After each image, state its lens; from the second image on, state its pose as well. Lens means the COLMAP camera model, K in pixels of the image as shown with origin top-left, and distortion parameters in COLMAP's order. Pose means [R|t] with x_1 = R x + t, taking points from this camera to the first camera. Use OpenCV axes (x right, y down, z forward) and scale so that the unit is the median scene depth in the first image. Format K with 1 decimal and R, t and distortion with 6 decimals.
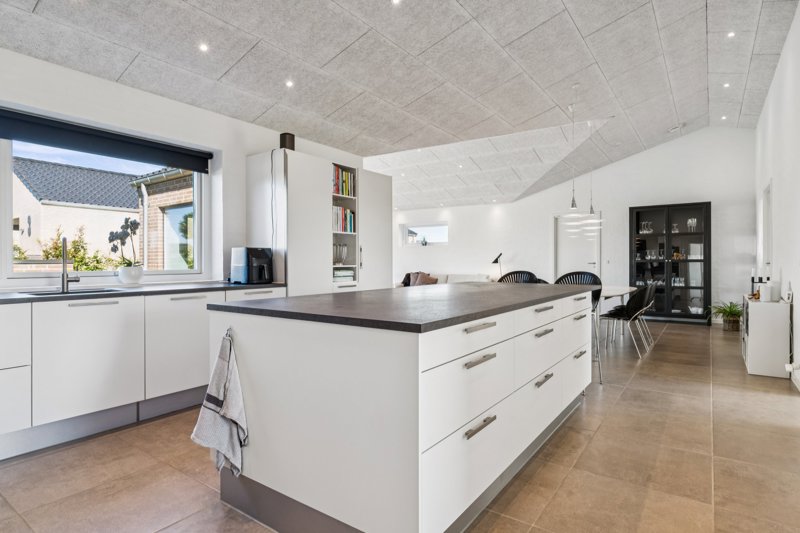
lens RADIAL K [[431.8, 0, 399.9], [0, 431.8, 262.7], [0, 0, 1]] dist [-0.003537, -0.000729]
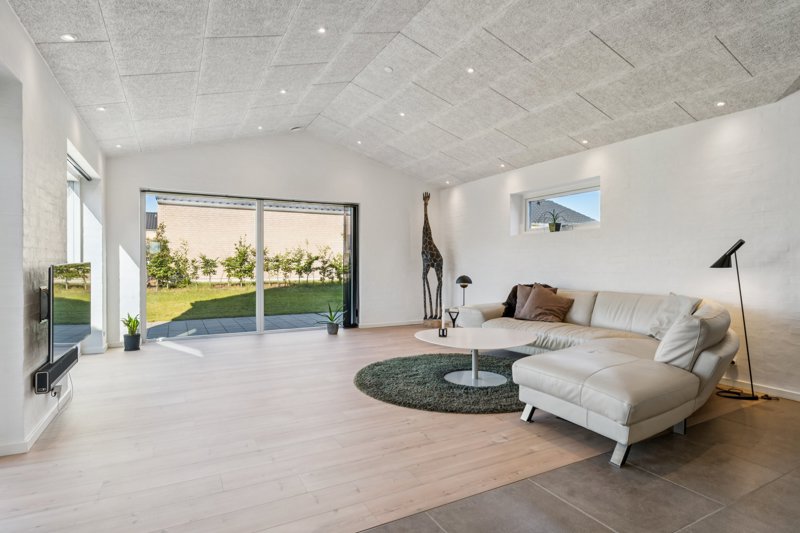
lens RADIAL K [[431.8, 0, 396.0], [0, 431.8, 266.7], [0, 0, 1]] dist [-0.003537, -0.000729]
pose [[0.894029, 0.005643, -0.447974, 0.340985], [-0.003619, 0.999979, 0.005374, -0.000237], [0.447994, -0.003183, 0.894031, 1.349426]]
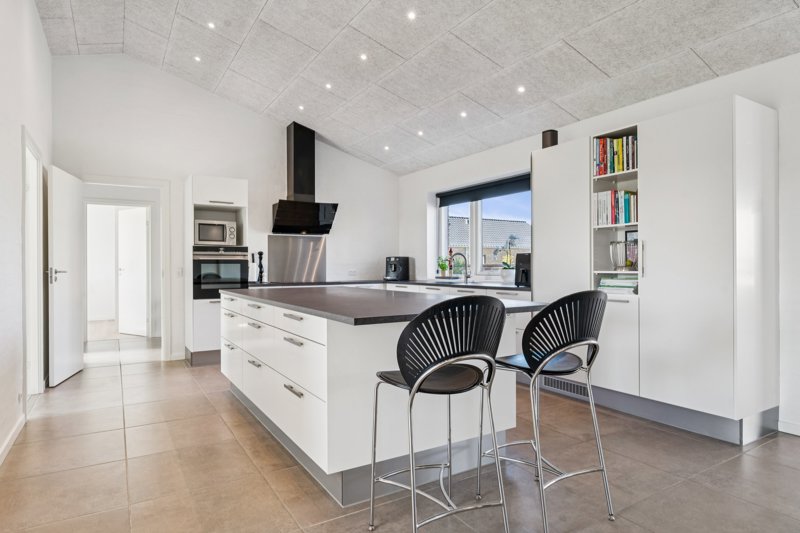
lens RADIAL K [[469.7, 0, 401.9], [0, 469.7, 265.4], [0, 0, 1]] dist [-0.000819, 0.002356]
pose [[-0.387093, 0.001770, -0.922039, 0.836886], [0.004099, 0.999992, 0.000199, -0.005549], [0.922032, -0.003702, -0.387097, 1.132532]]
